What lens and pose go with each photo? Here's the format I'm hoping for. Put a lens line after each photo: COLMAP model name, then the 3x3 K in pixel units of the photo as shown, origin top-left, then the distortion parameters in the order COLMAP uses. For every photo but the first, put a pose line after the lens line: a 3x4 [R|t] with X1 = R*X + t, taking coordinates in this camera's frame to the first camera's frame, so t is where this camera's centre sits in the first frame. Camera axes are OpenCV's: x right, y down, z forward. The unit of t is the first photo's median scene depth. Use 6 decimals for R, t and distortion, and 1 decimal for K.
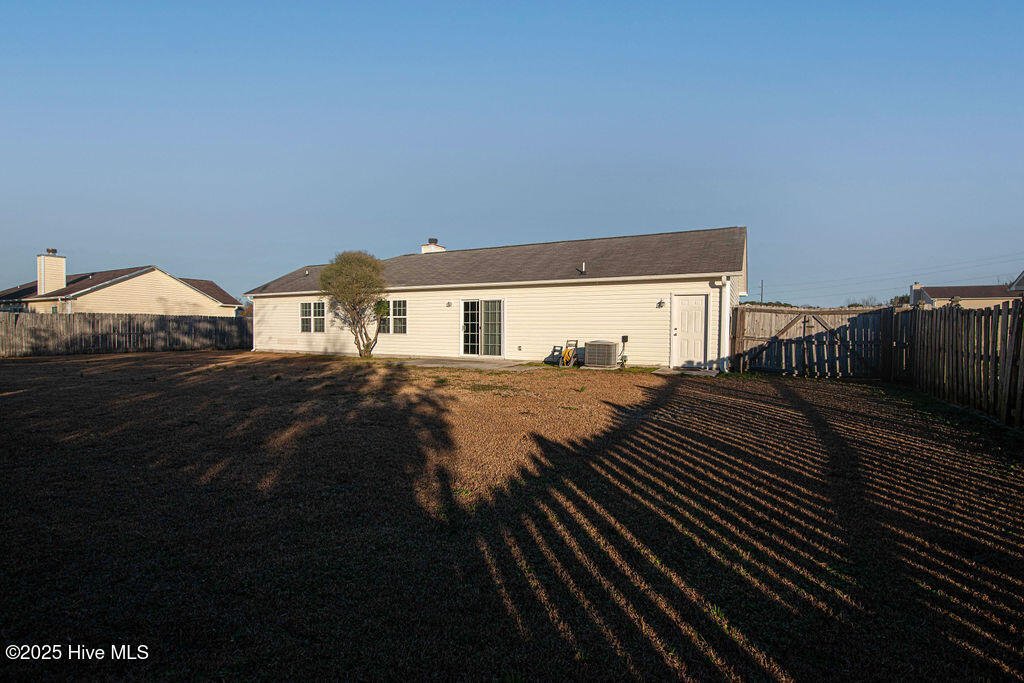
lens RADIAL K [[460.2, 0, 517.5], [0, 460.2, 331.7], [0, 0, 1]] dist [0.001832, 0.000022]
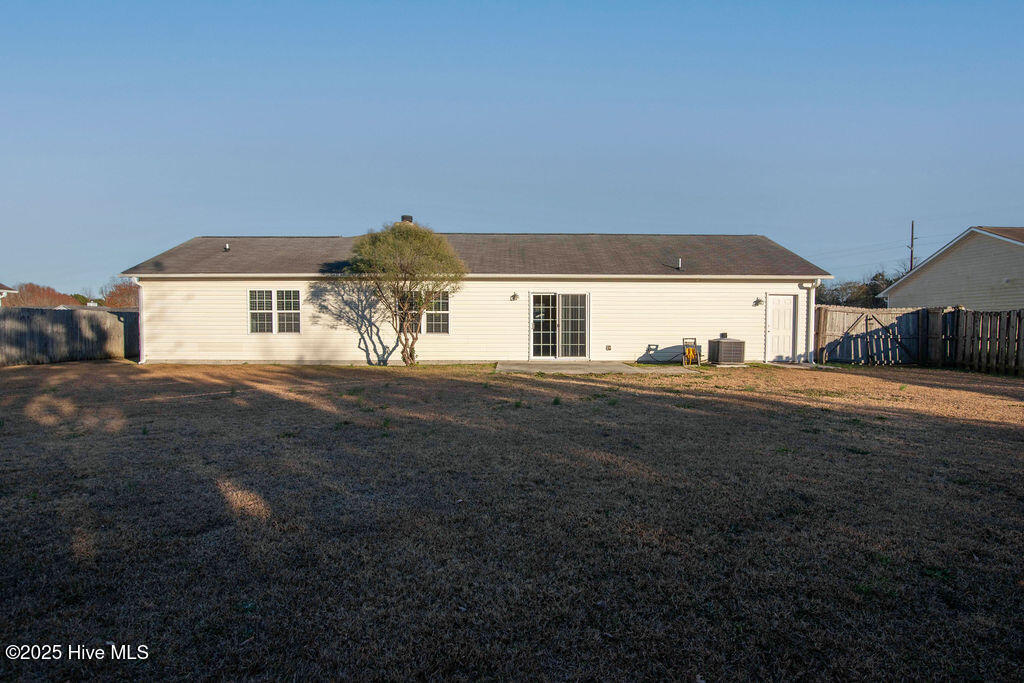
lens RADIAL K [[460.2, 0, 517.5], [0, 460.2, 331.7], [0, 0, 1]] dist [0.001832, 0.000022]
pose [[0.880545, -0.010370, 0.473848, -0.558218], [0.006816, 0.999934, 0.009217, -0.005655], [-0.473913, -0.004886, 0.880558, 0.272440]]
